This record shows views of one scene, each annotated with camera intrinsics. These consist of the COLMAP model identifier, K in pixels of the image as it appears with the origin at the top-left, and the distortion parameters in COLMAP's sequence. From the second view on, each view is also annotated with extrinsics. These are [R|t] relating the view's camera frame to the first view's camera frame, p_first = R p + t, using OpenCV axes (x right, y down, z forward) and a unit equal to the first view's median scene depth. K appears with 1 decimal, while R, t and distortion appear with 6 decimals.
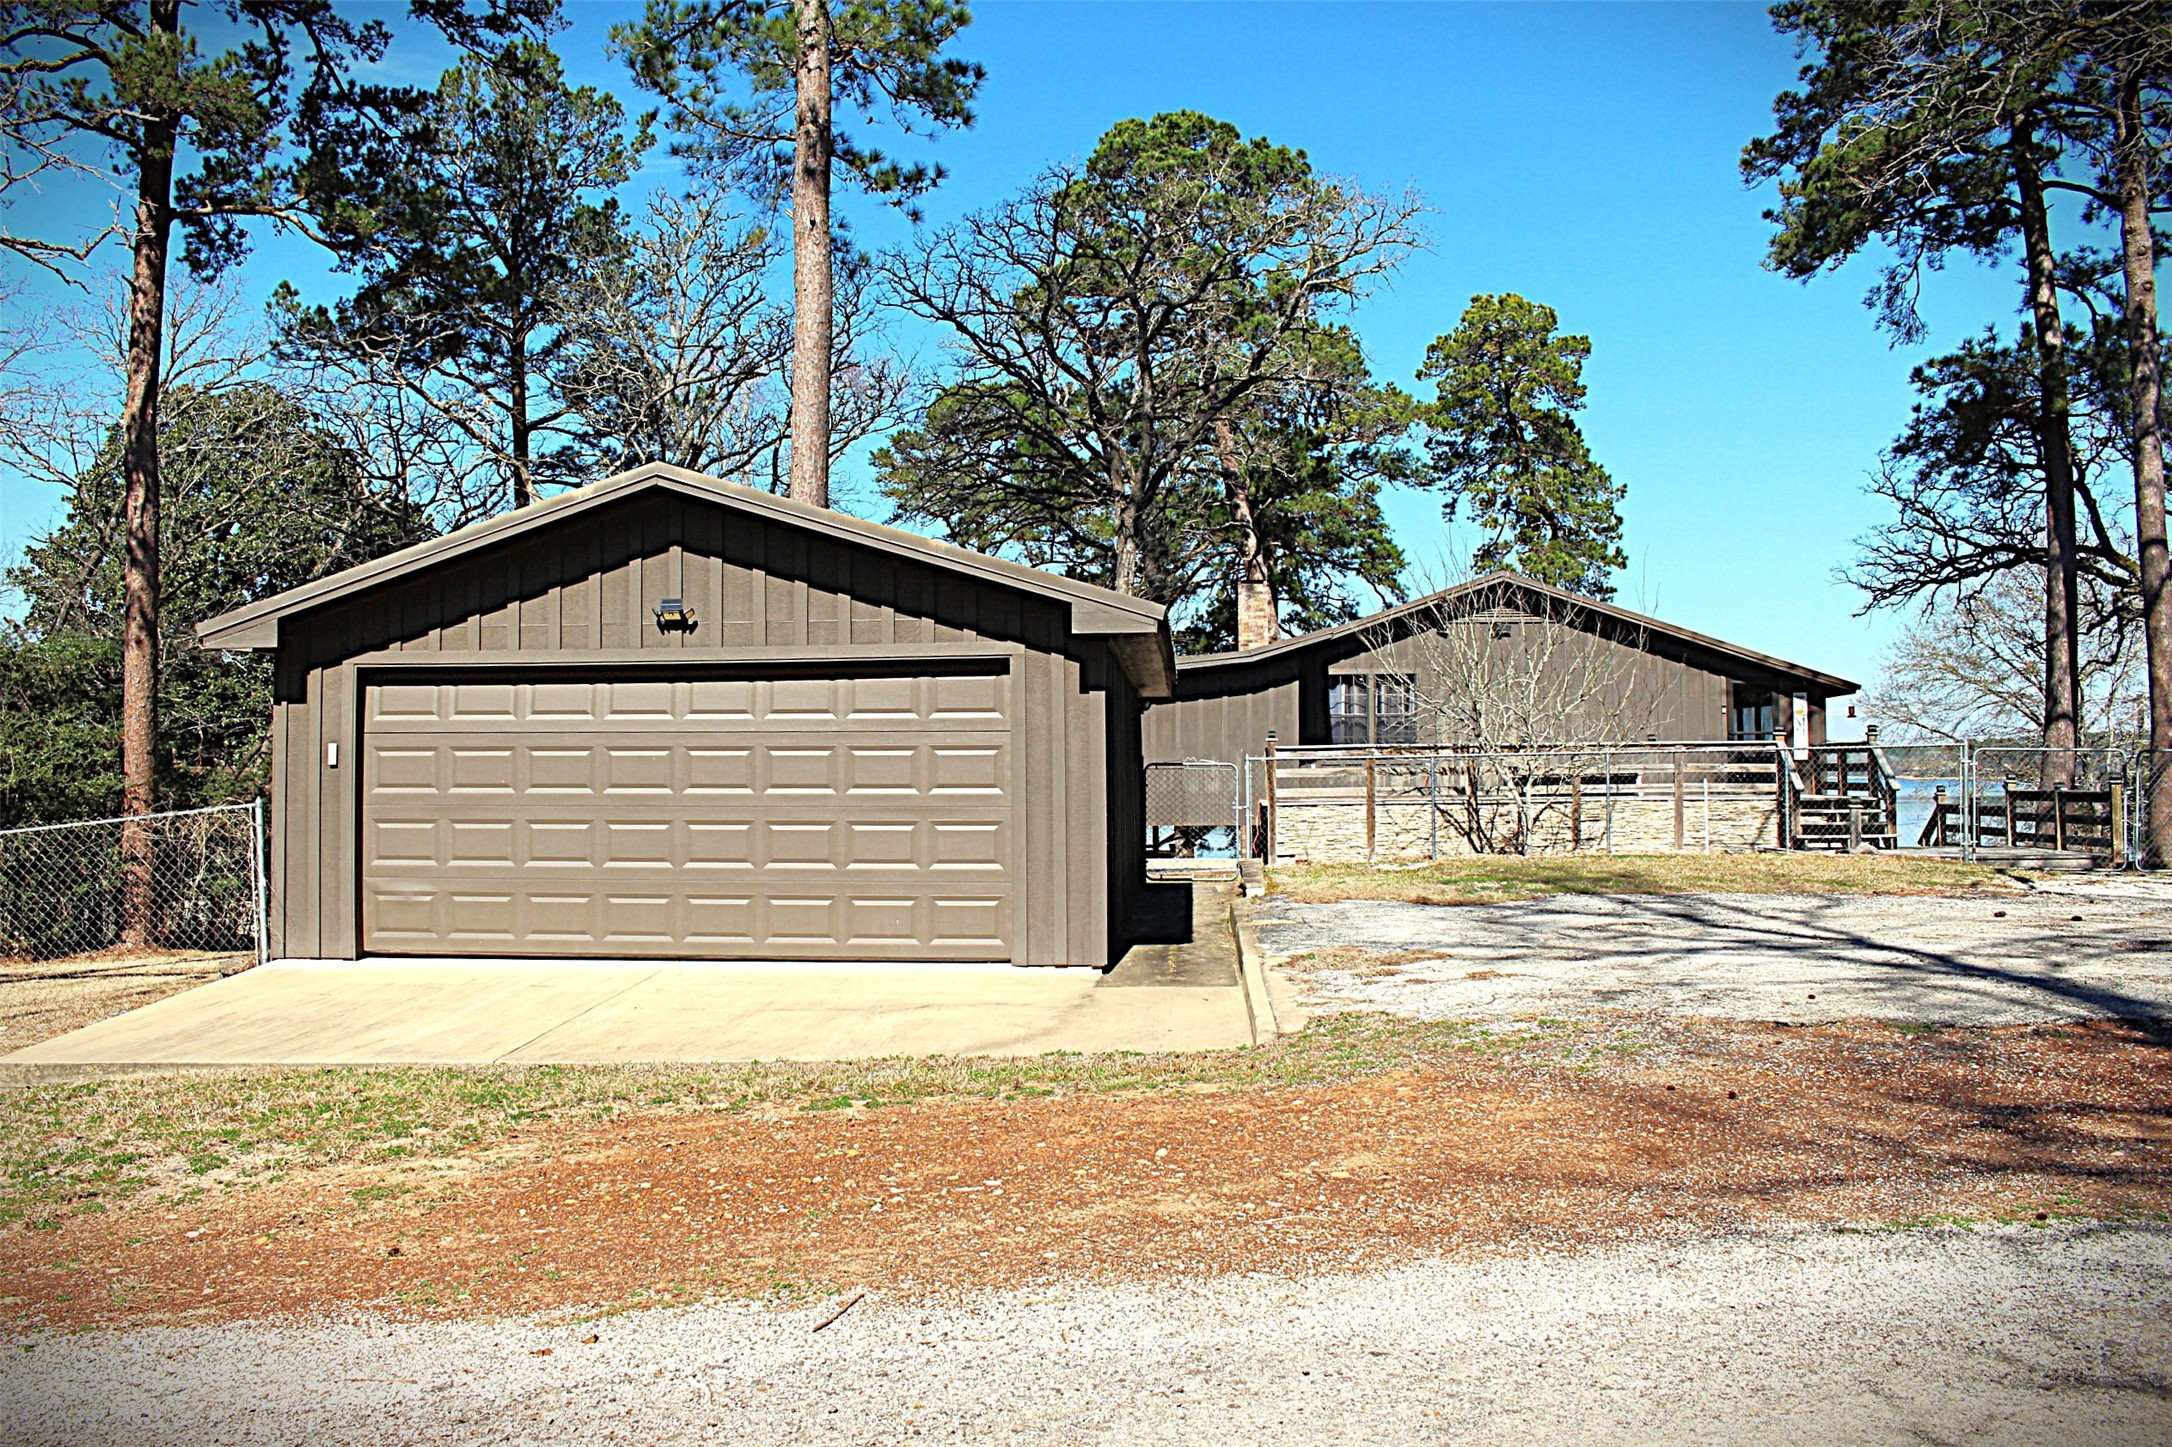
lens RADIAL K [[1788.5, 0, 1074.5], [0, 1788.5, 702.9], [0, 0, 1]] dist [-0.152821, 0.110581]
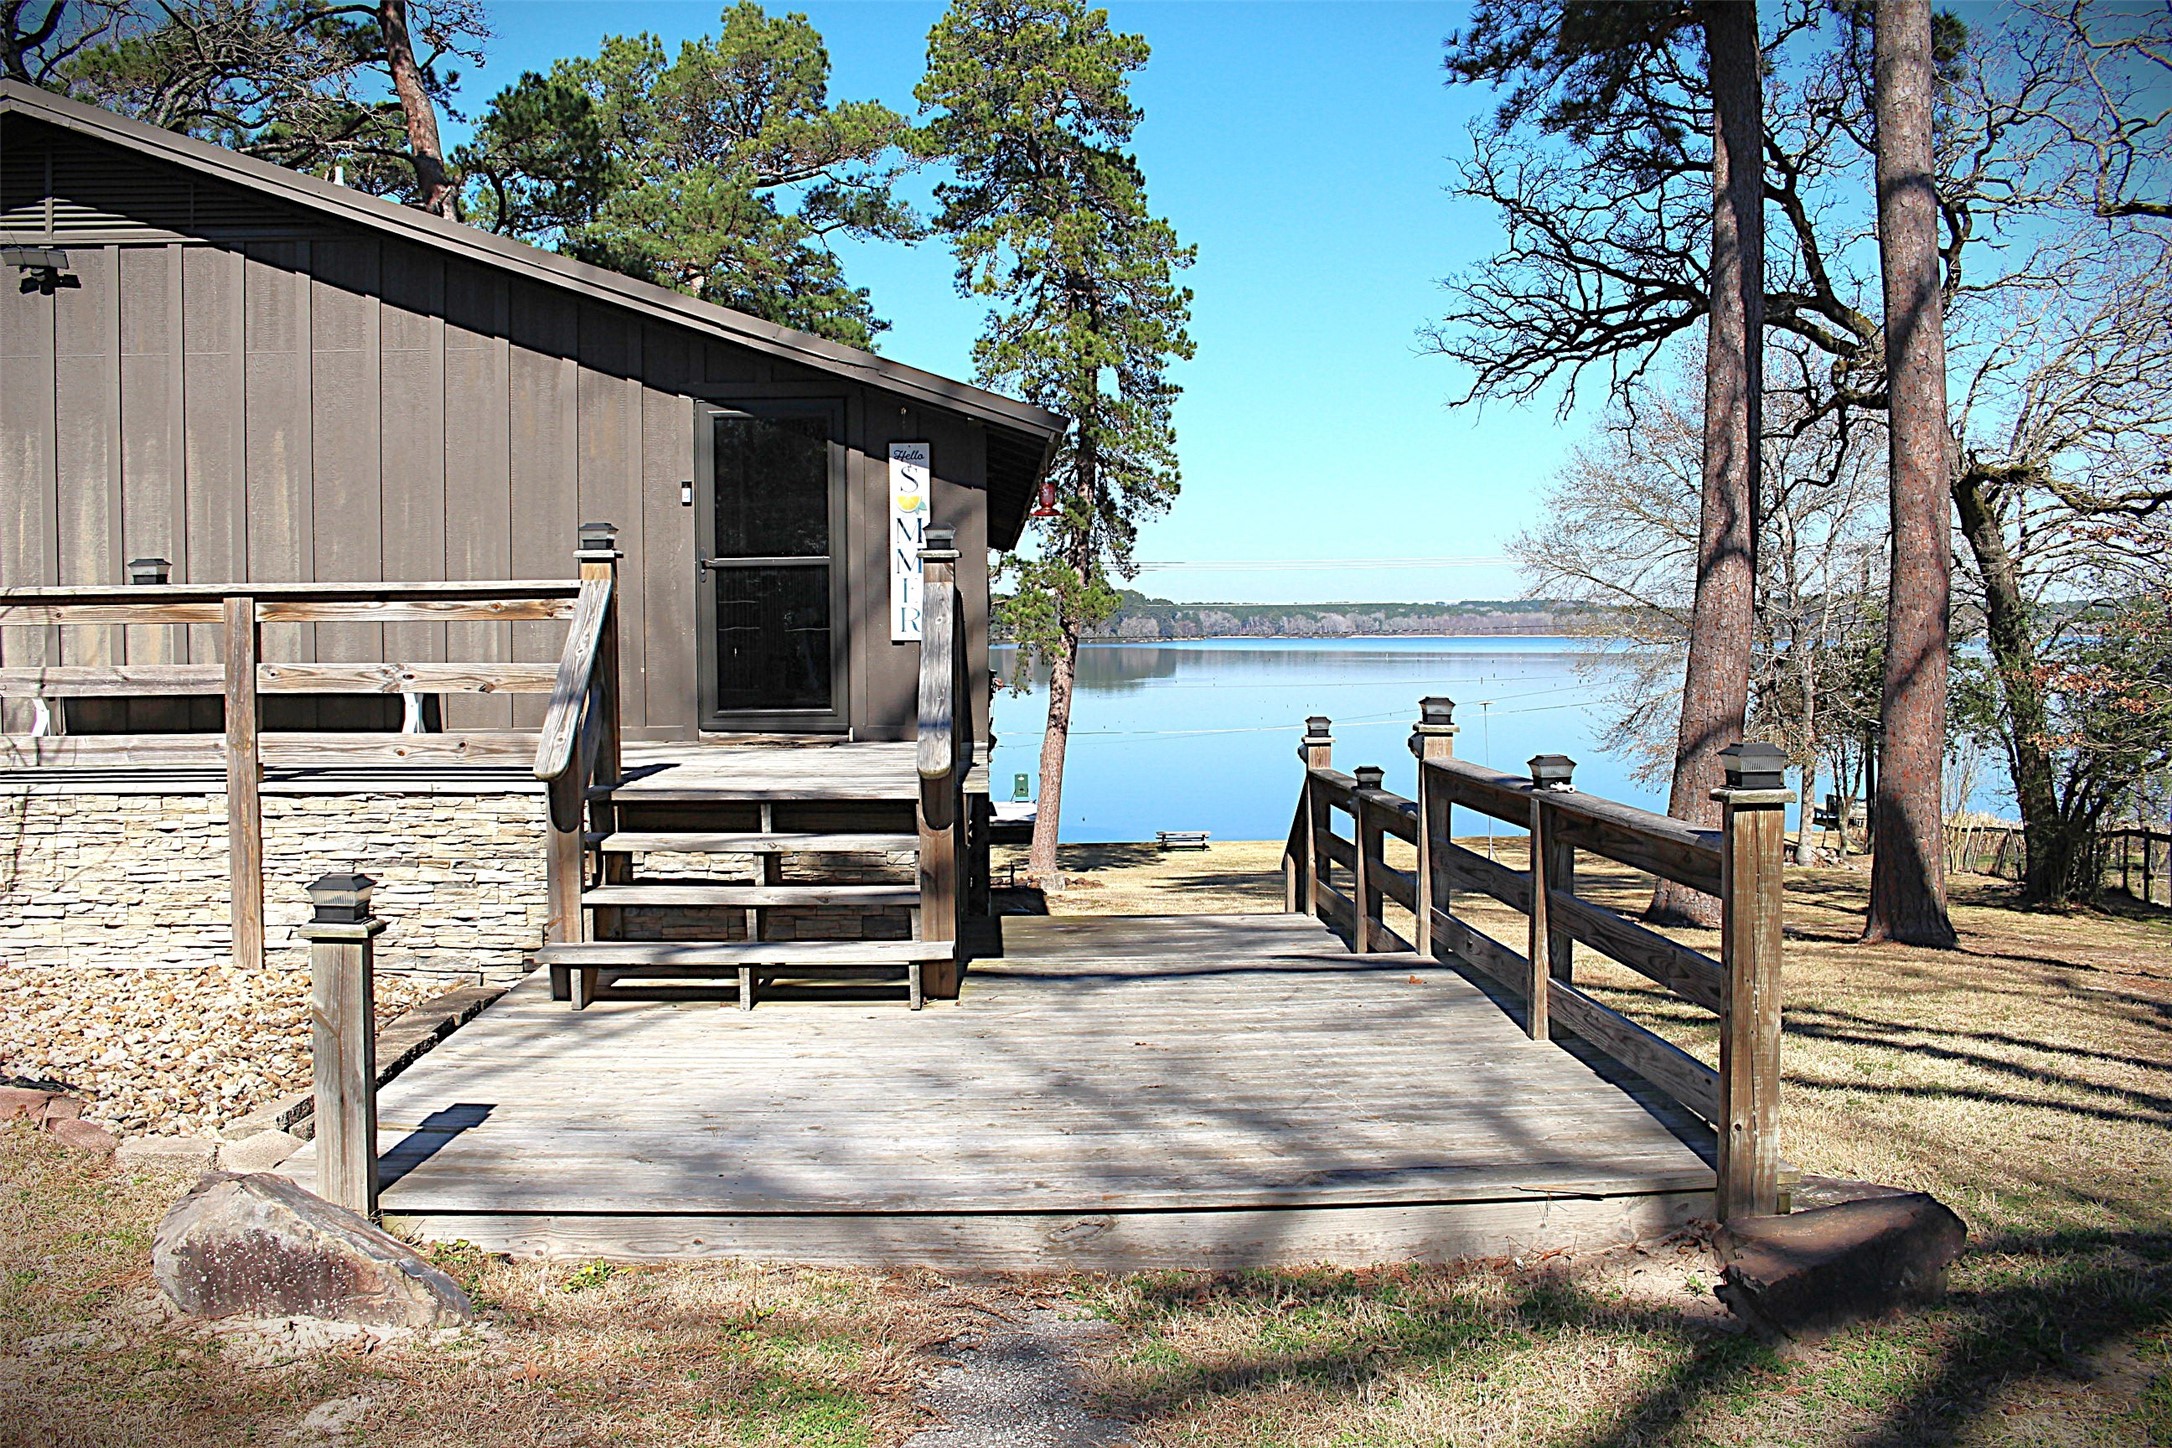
lens RADIAL K [[1788.5, 0, 1074.5], [0, 1788.5, 703.4], [0, 0, 1]] dist [-0.152821, 0.110581]
pose [[0.991206, -0.006877, 0.132152, 0.168611], [-0.003720, 0.996806, 0.079778, 0.007068], [-0.132279, -0.079568, 0.988014, 0.273113]]
